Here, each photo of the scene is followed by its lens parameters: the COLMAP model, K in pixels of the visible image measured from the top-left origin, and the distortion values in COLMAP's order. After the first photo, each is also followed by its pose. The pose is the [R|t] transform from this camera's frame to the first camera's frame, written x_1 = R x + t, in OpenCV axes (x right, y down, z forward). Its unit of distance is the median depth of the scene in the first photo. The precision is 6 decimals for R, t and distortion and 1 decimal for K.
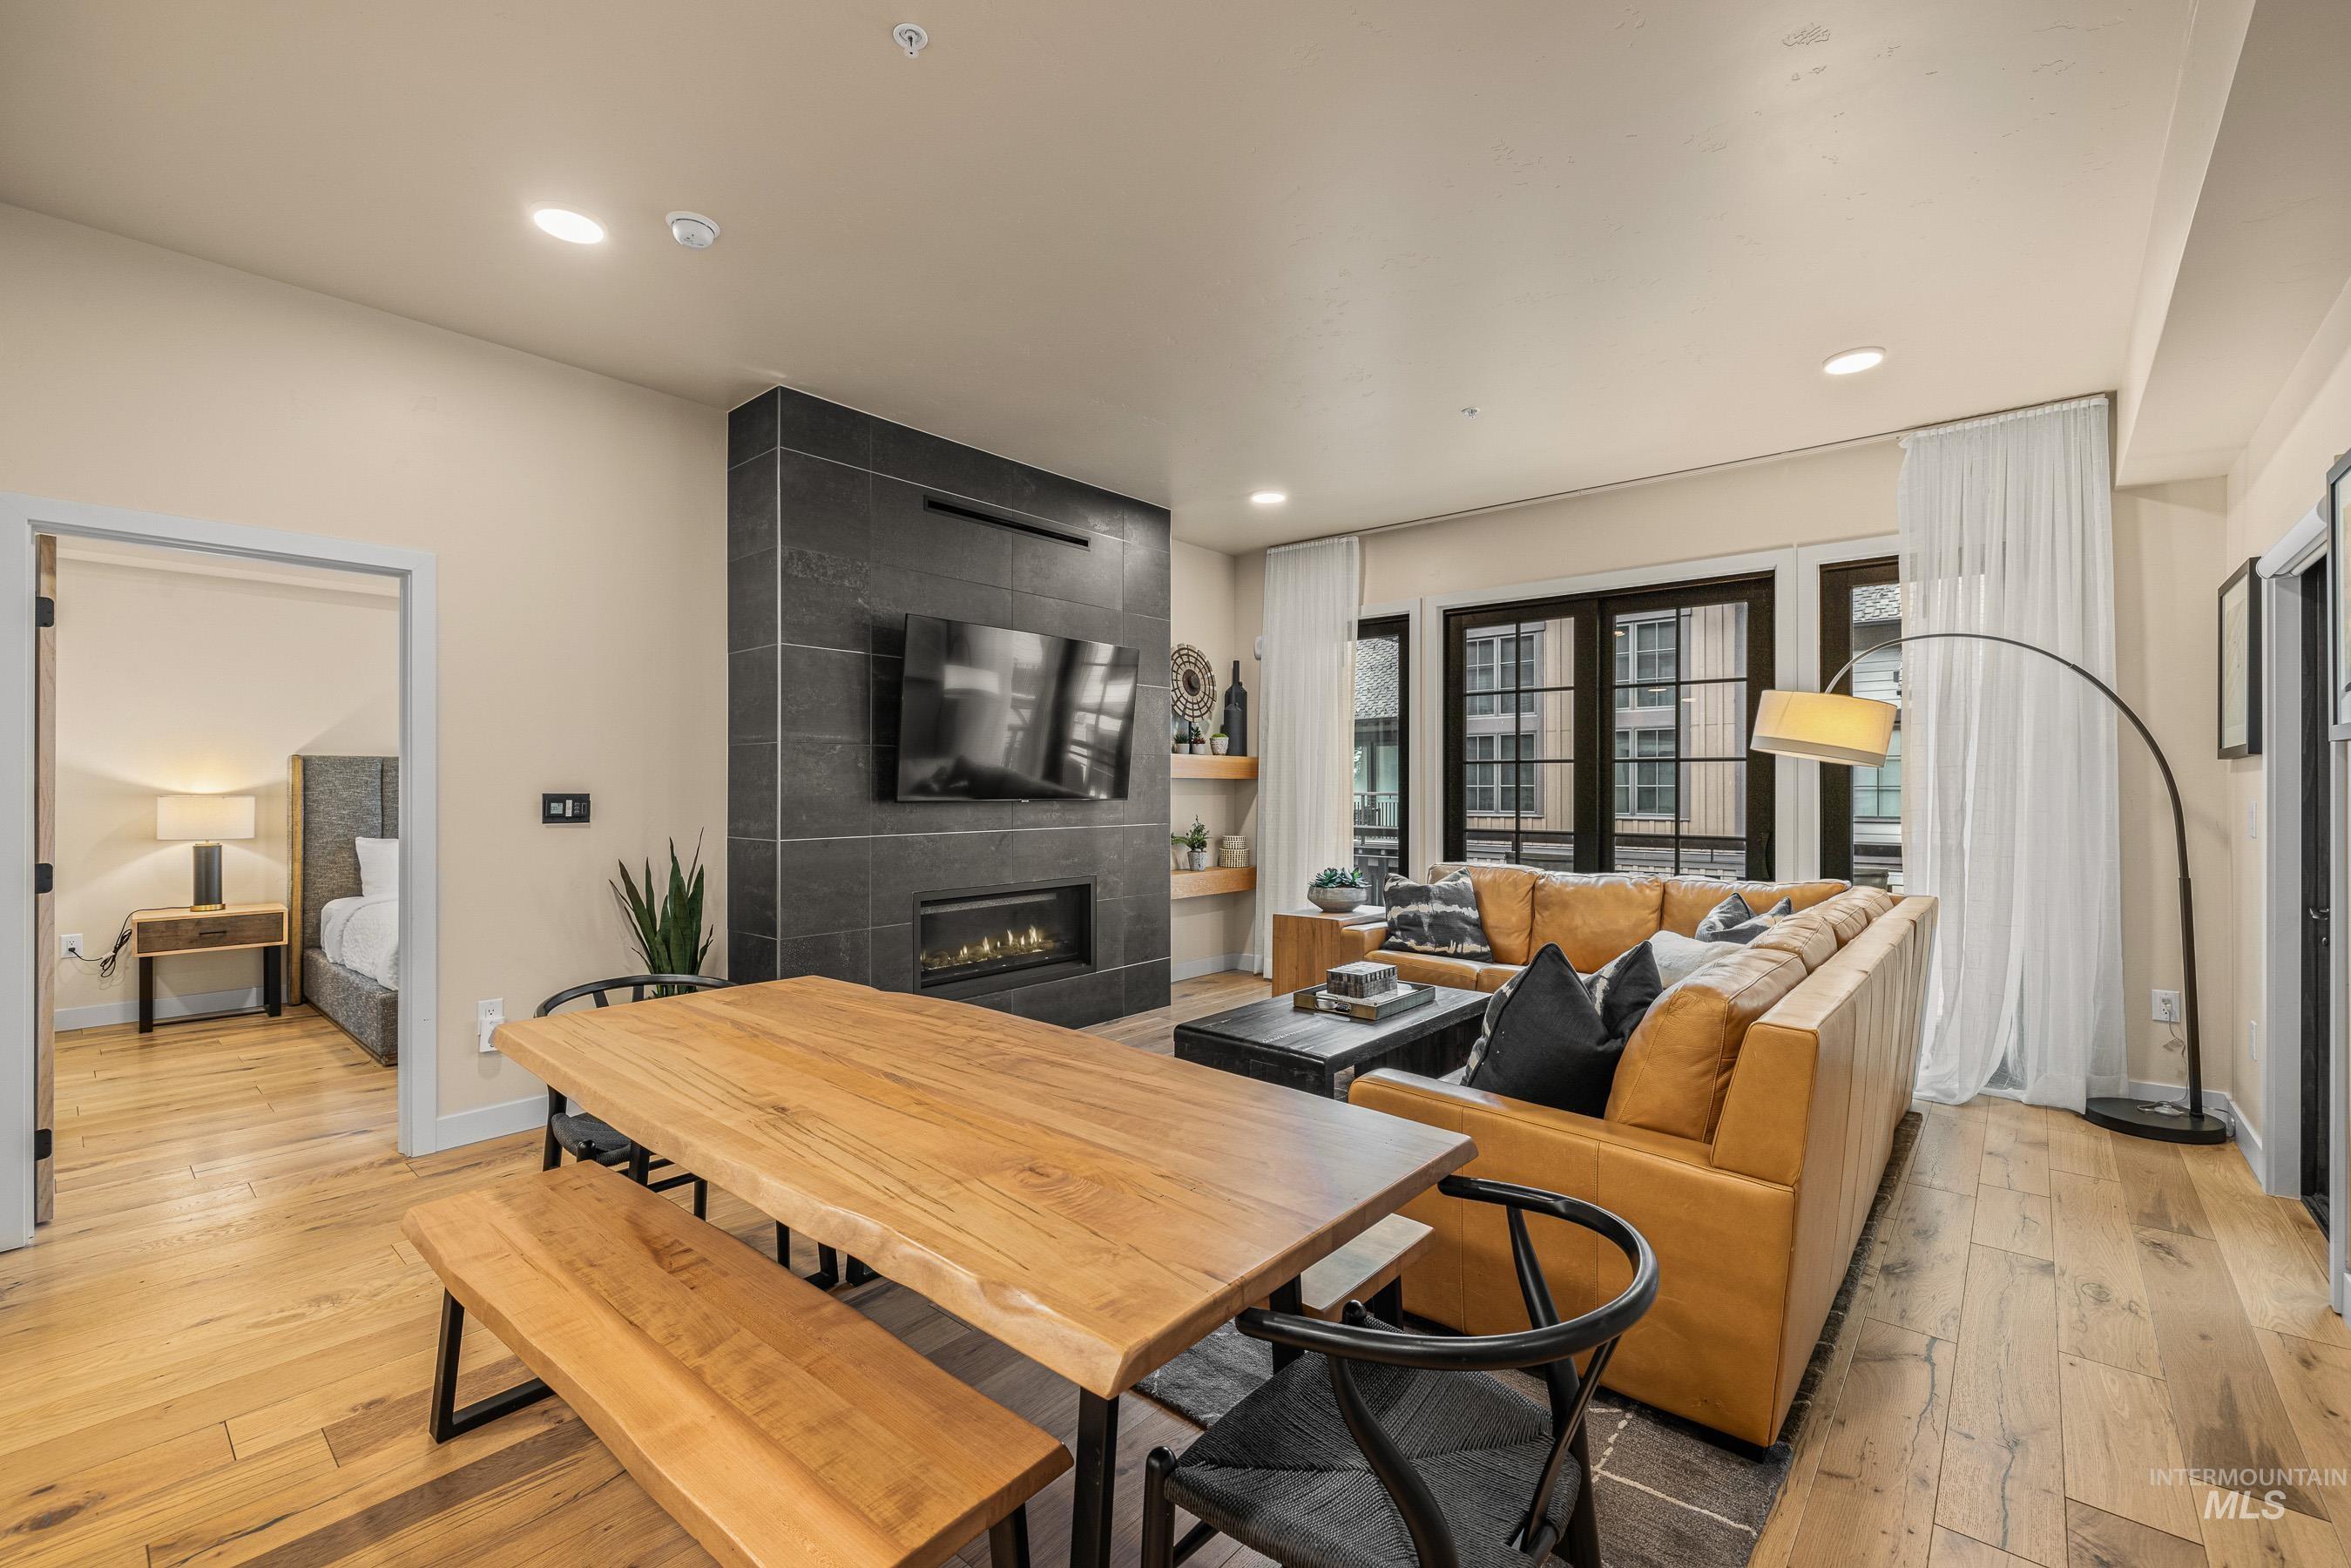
lens RADIAL K [[995.9, 0, 1166.8], [0, 995.9, 776.7], [0, 0, 1]] dist [-0.000988, -0.000572]
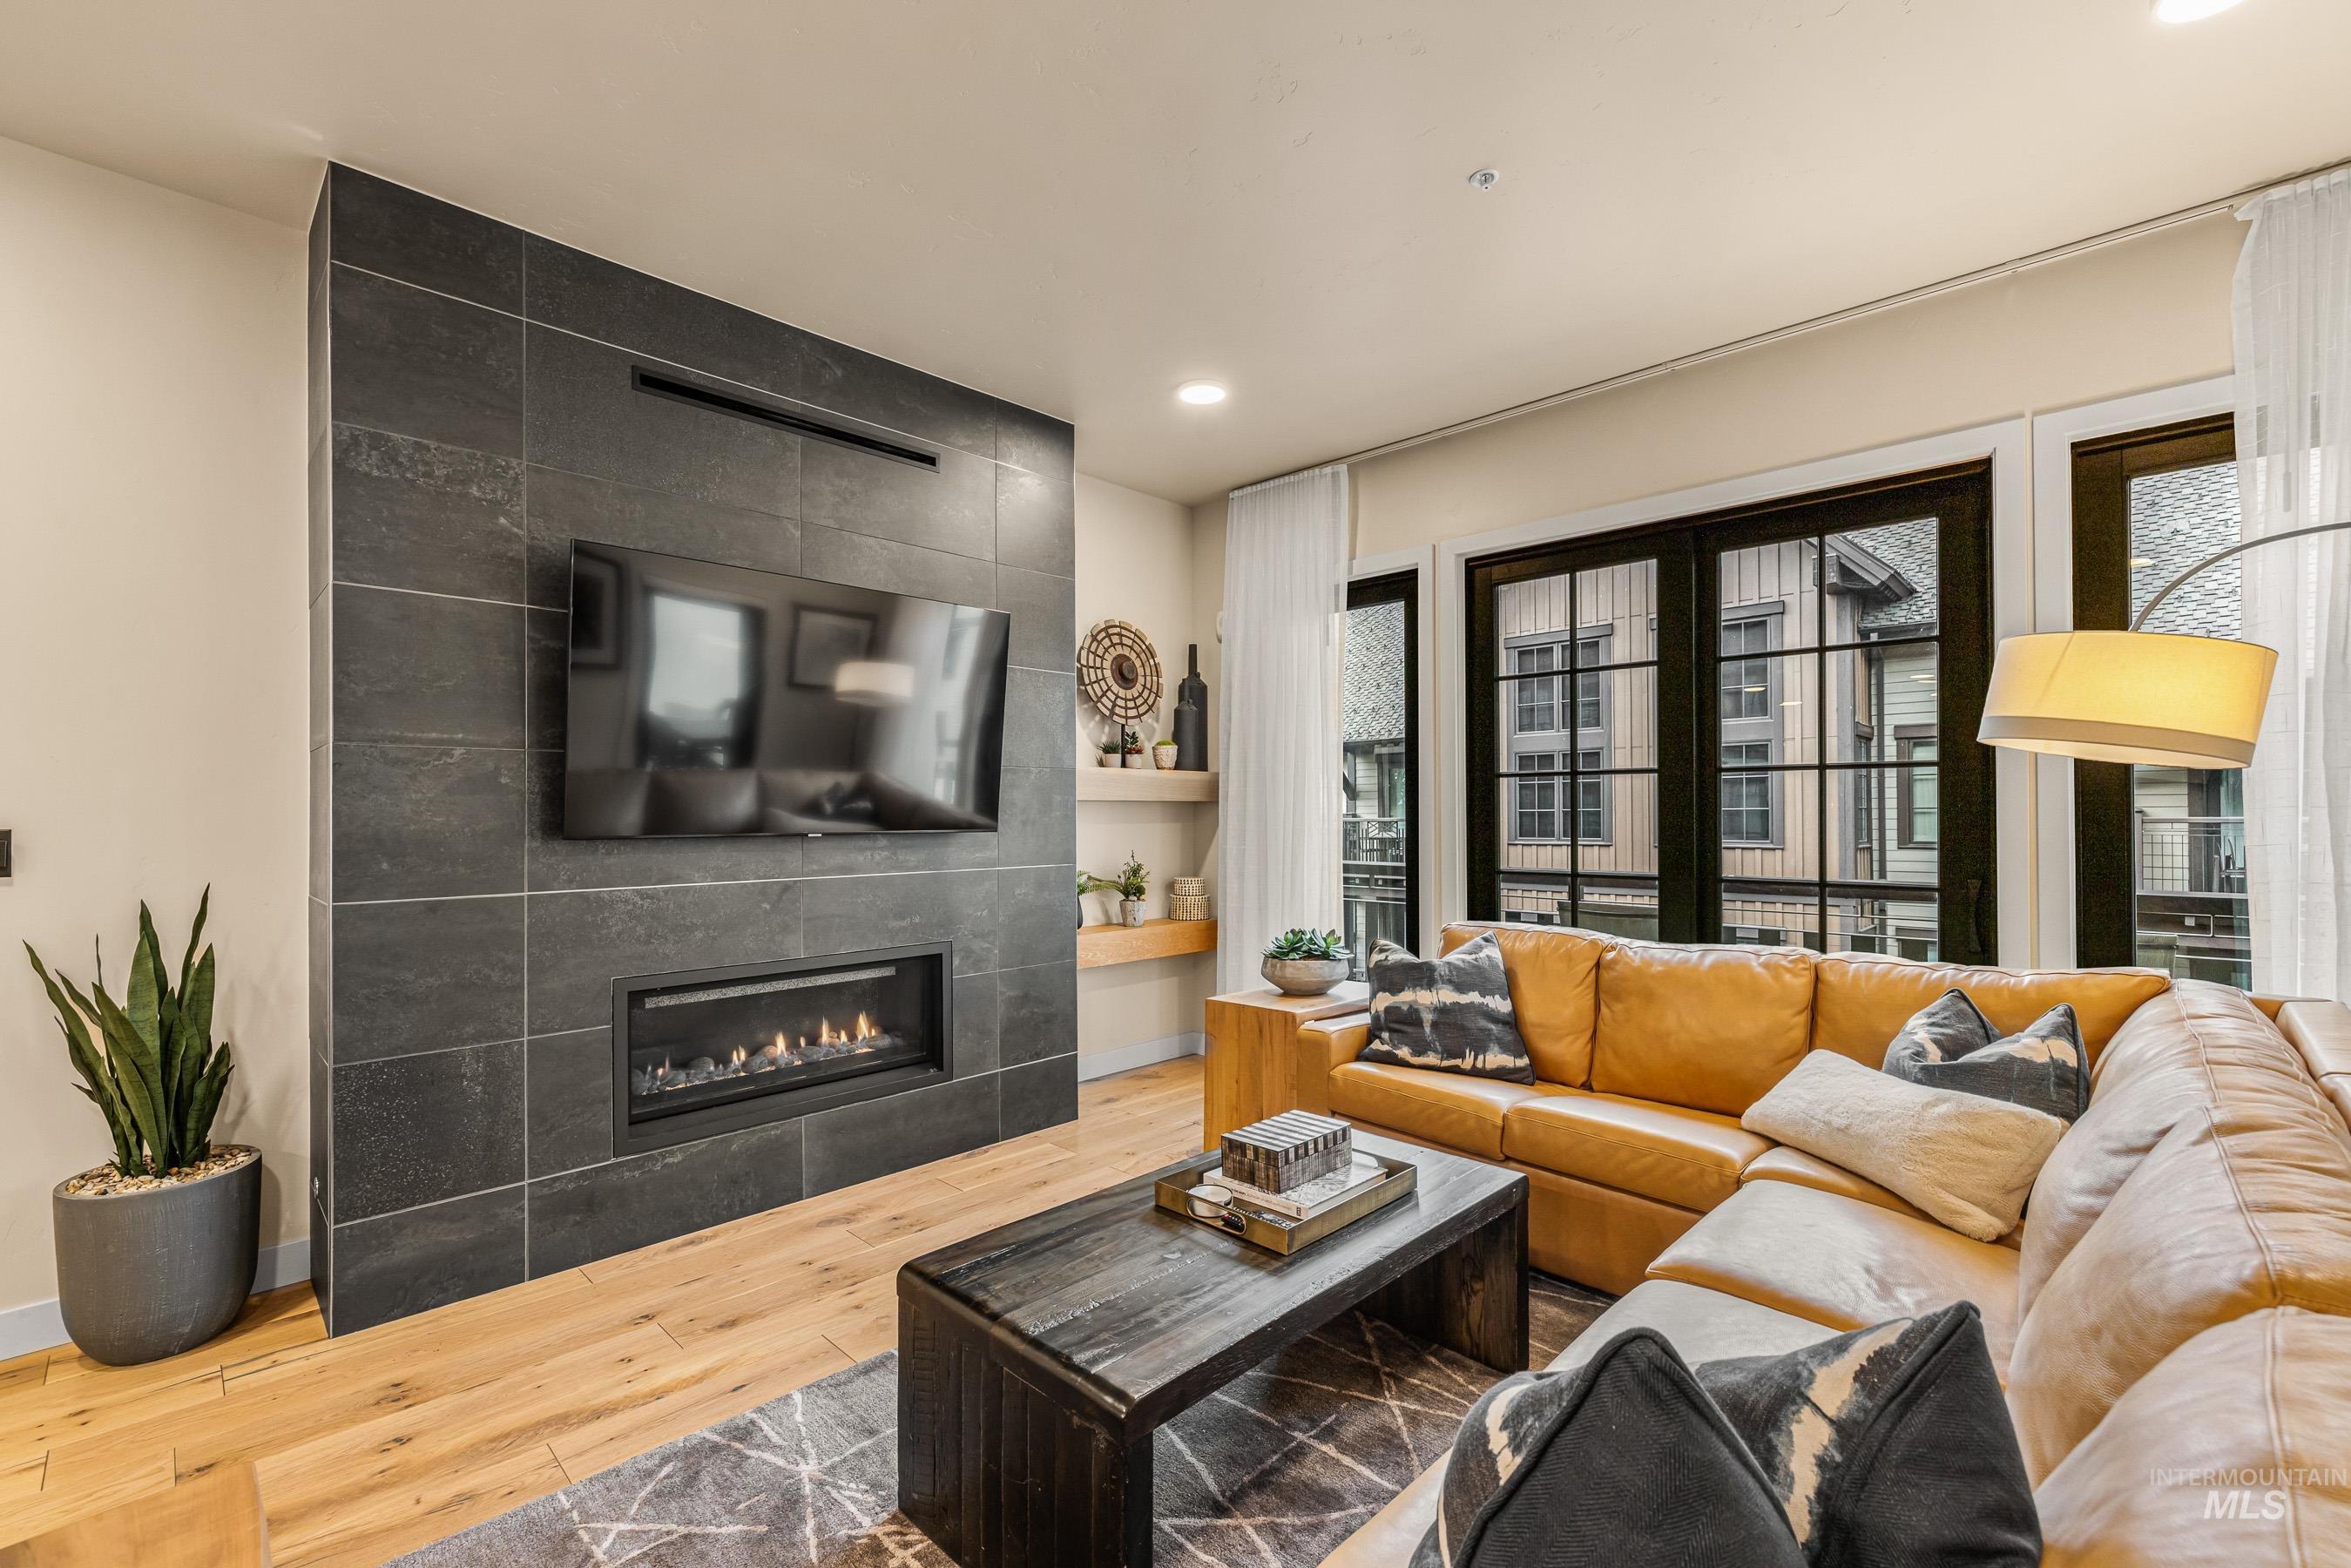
lens RADIAL K [[995.9, 0, 1164.2], [0, 995.9, 807.0], [0, 0, 1]] dist [-0.000988, -0.000572]
pose [[0.998135, -0.006849, -0.060668, 0.138274], [0.007055, 0.999970, 0.003187, 0.005295], [0.060644, -0.003610, 0.998153, 0.366900]]
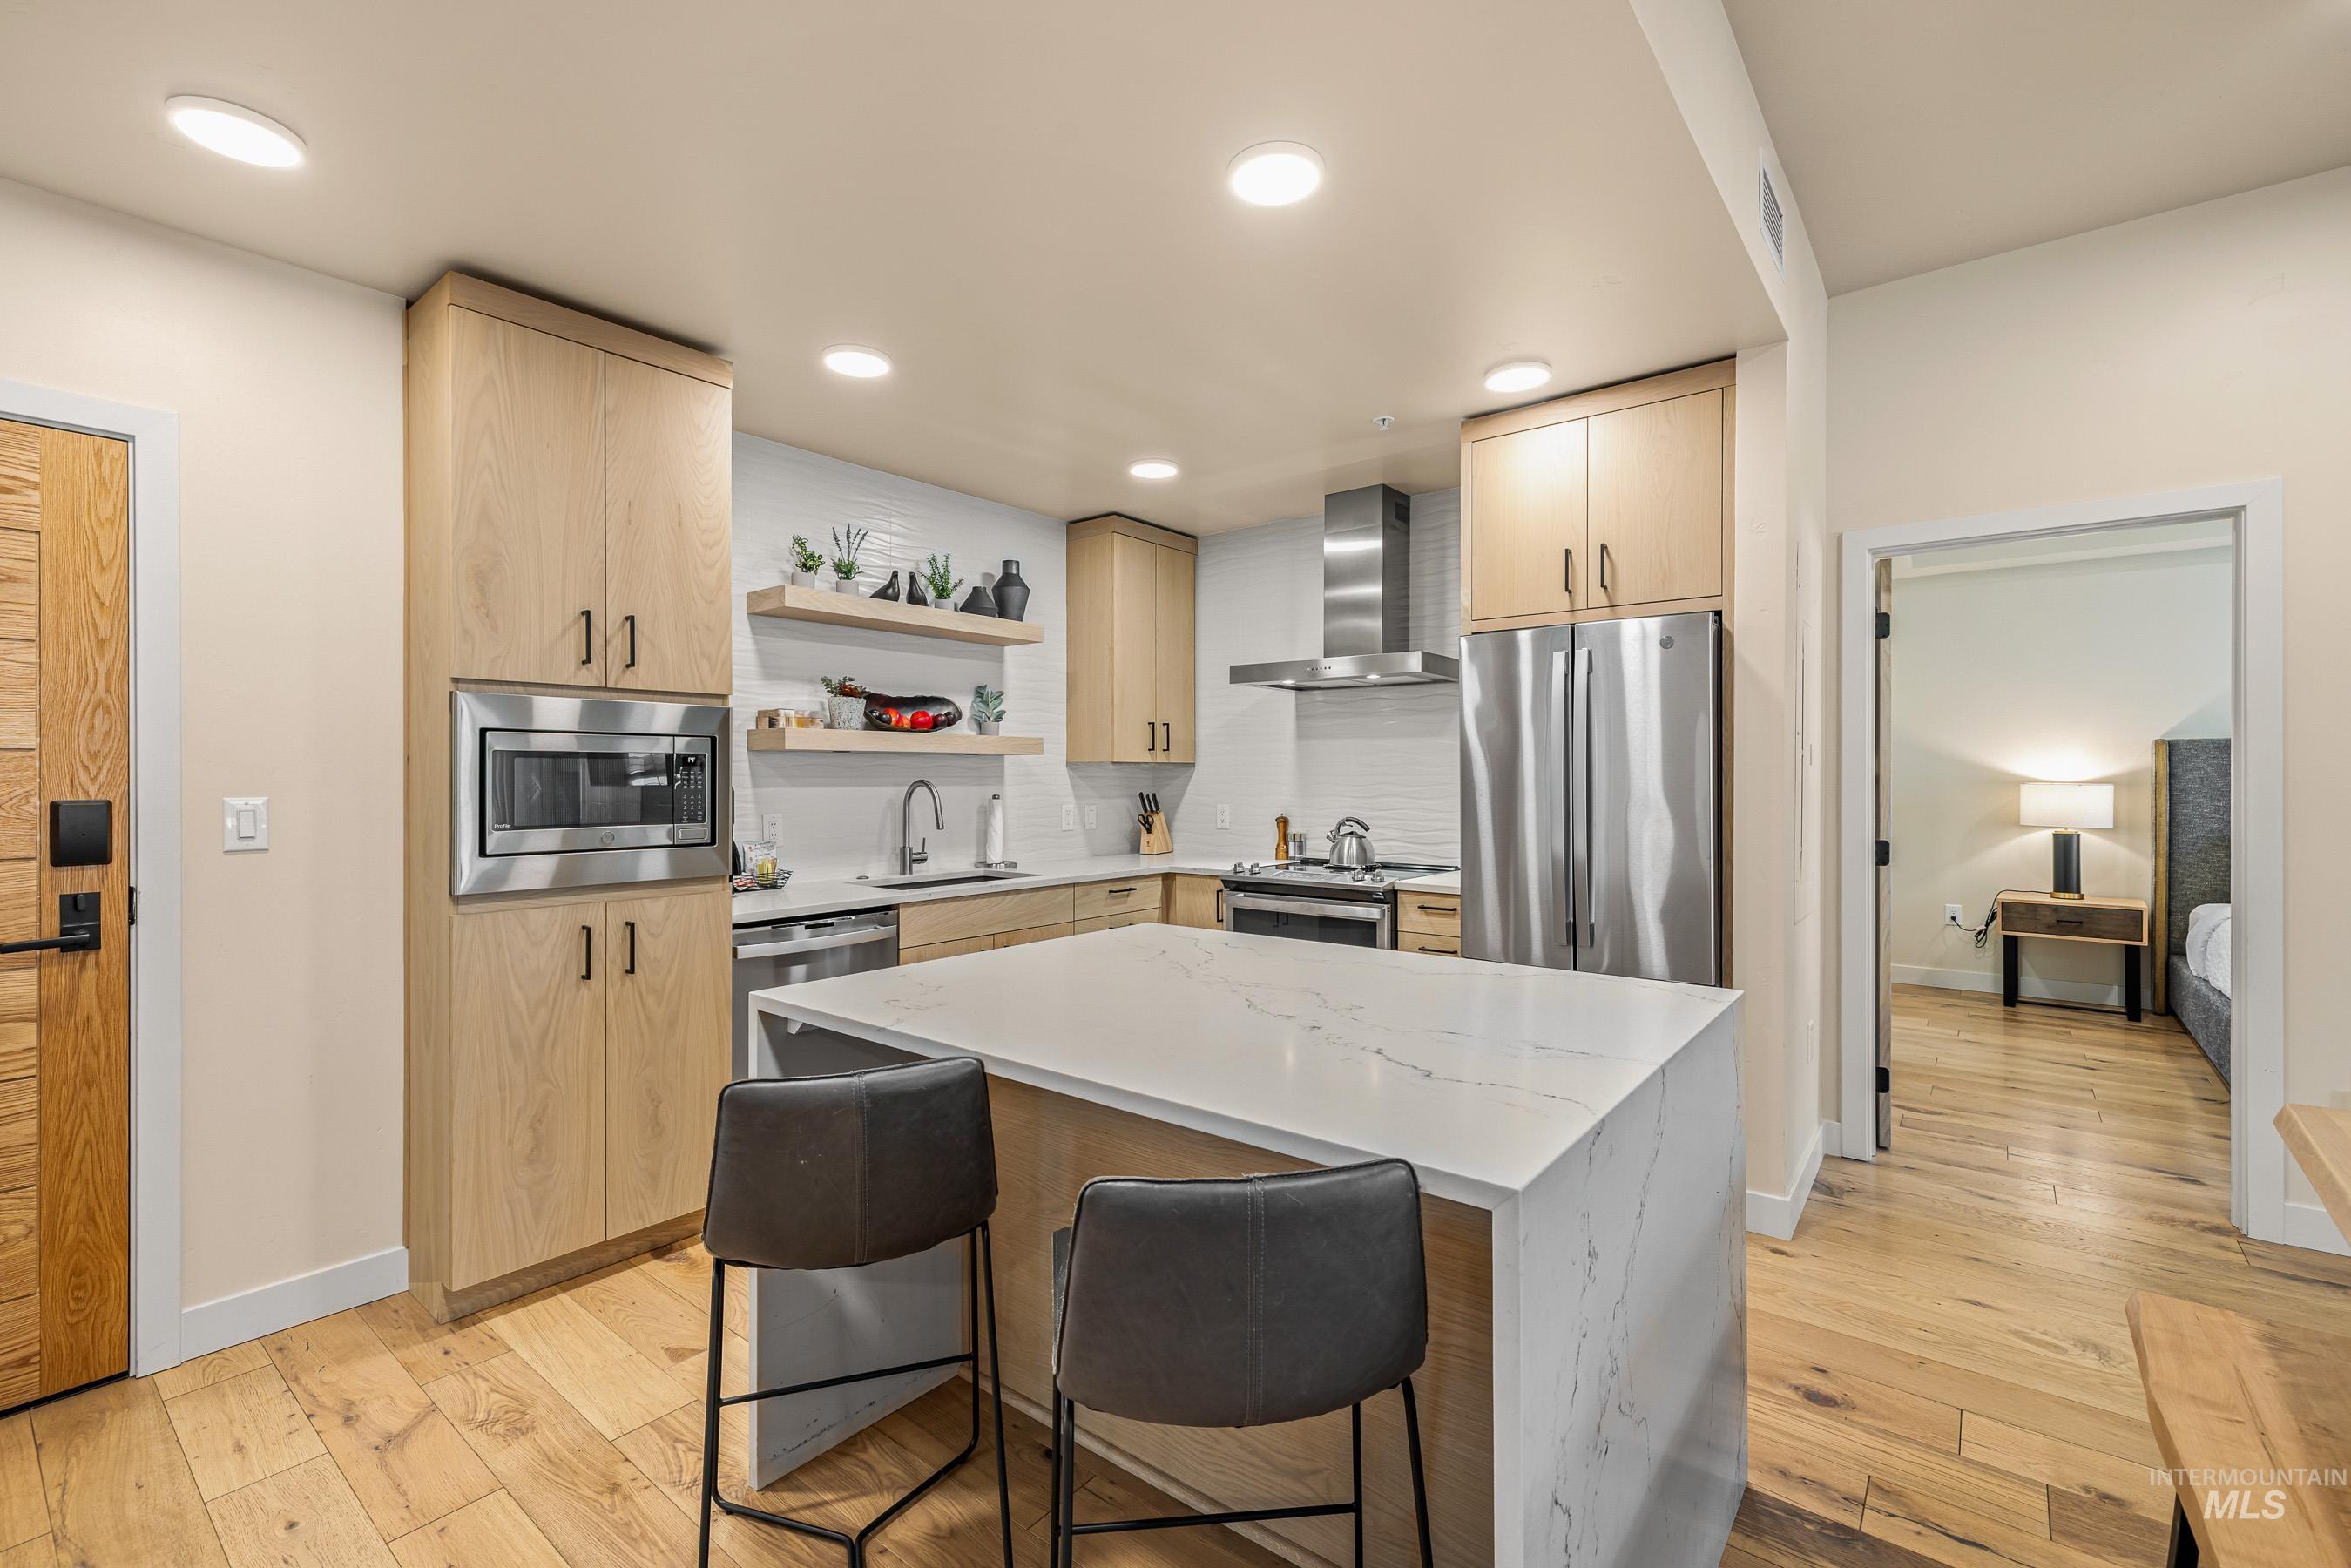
lens RADIAL K [[995.9, 0, 1155.3], [0, 995.9, 766.3], [0, 0, 1]] dist [-0.000988, -0.000572]
pose [[0.024662, -0.008709, -0.999658, 0.013505], [0.009908, 0.999915, -0.008467, 0.000870], [0.999647, -0.009695, 0.024746, 0.062740]]
